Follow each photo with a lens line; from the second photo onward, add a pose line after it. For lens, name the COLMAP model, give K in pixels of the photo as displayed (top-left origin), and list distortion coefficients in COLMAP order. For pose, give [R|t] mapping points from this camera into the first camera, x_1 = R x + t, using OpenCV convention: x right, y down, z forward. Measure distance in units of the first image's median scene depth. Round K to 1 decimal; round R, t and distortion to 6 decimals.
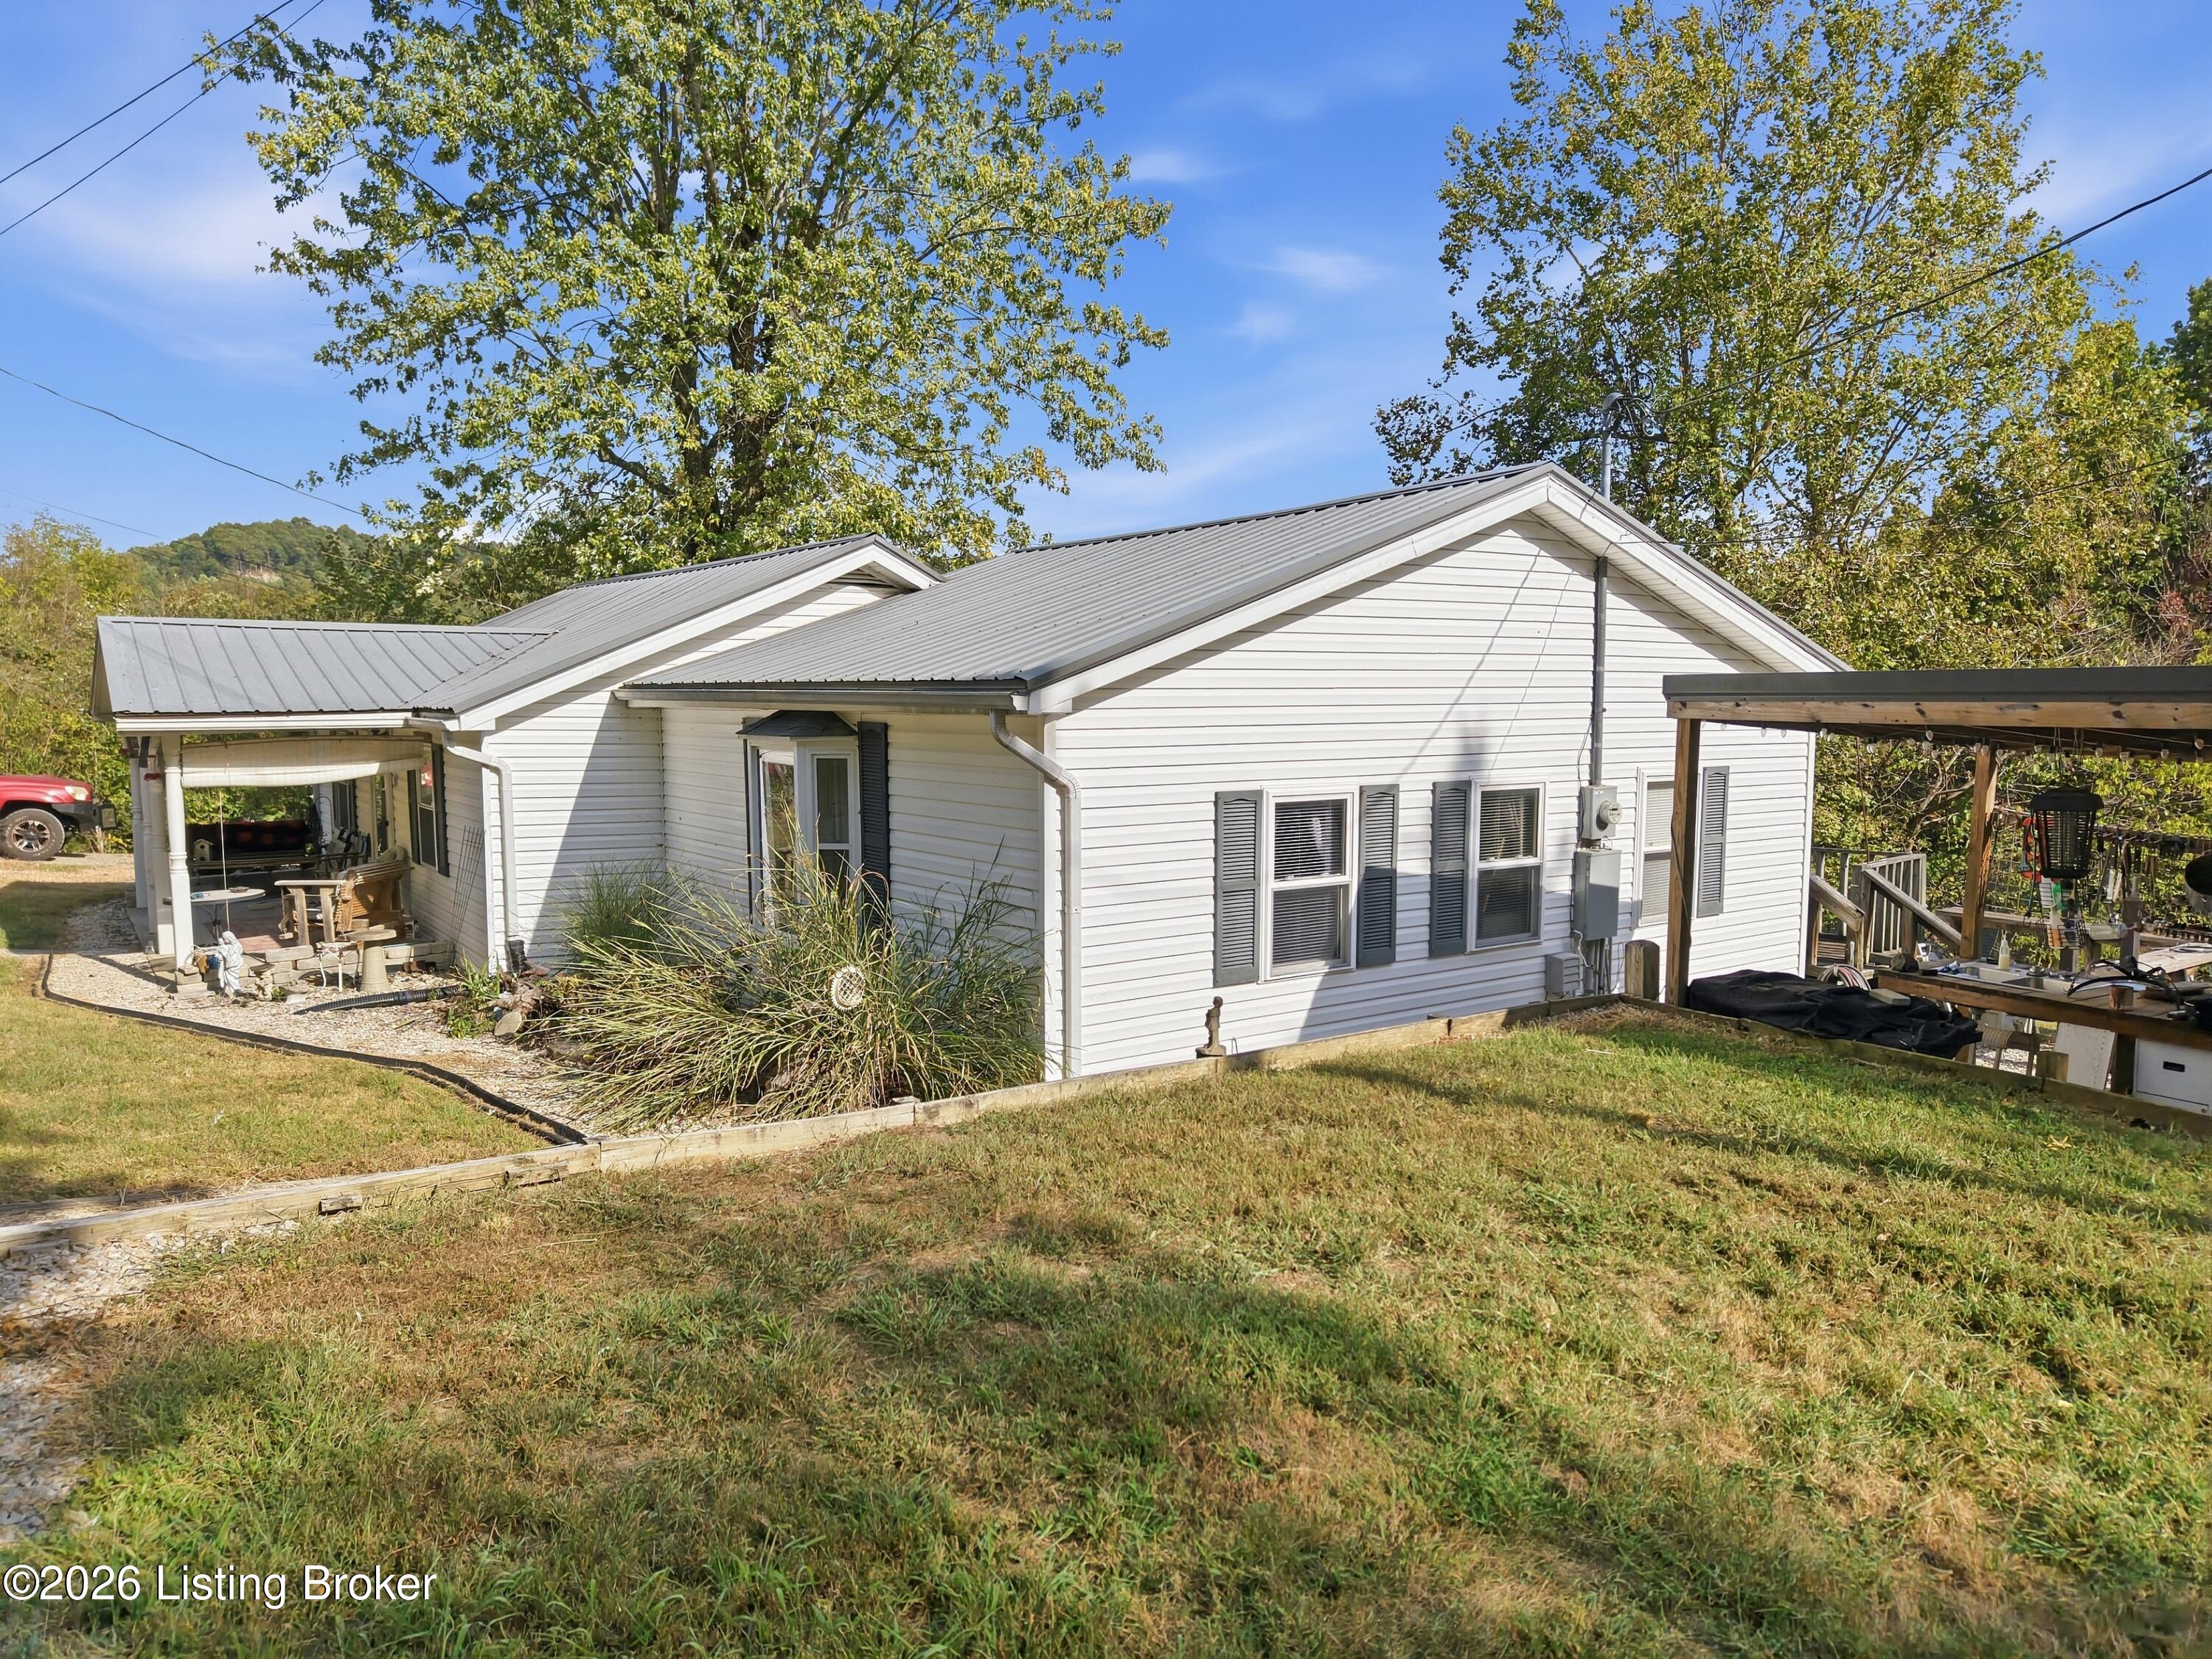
lens RADIAL K [[1474.2, 0, 1091.9], [0, 1474.2, 827.5], [0, 0, 1]] dist [0.020992, -0.023787]
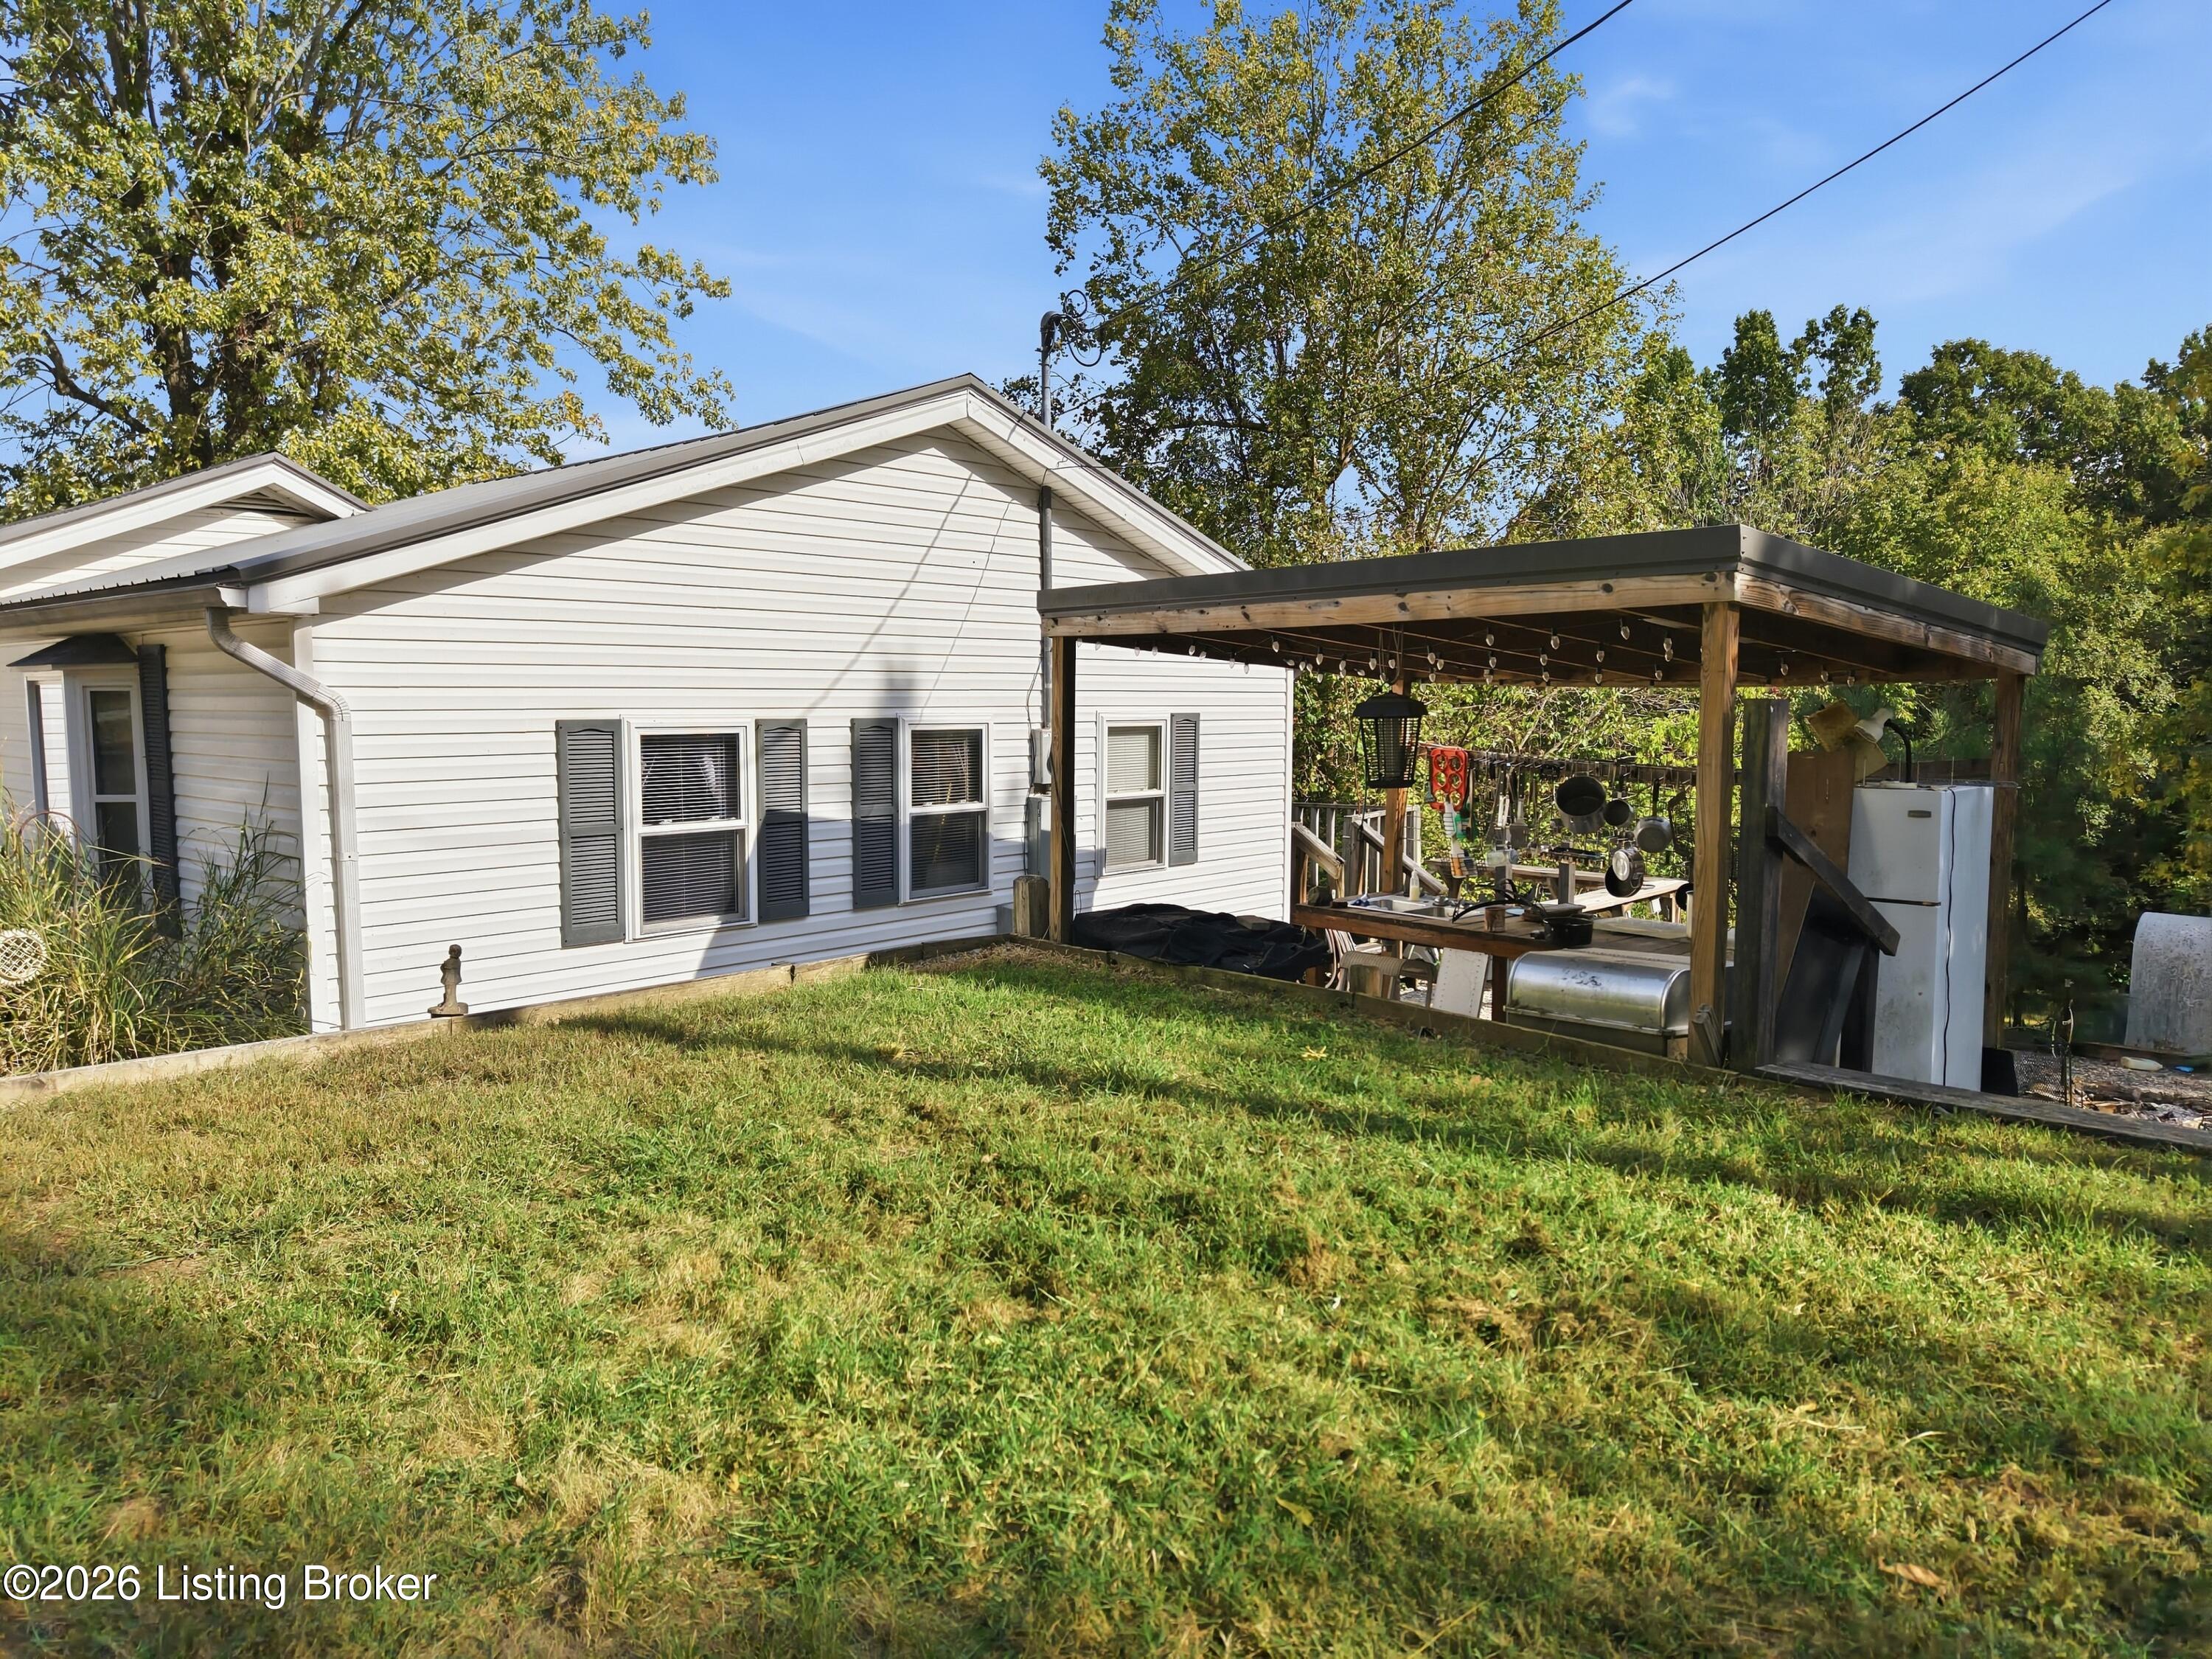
lens RADIAL K [[1478.6, 0, 1103.2], [0, 1478.6, 827.0], [0, 0, 1]] dist [0.029561, -0.029158]
pose [[0.976594, -0.018219, 0.214317, 0.168645], [0.018413, 0.999830, 0.001091, 0.034786], [-0.214301, 0.002881, 0.976764, 0.062416]]
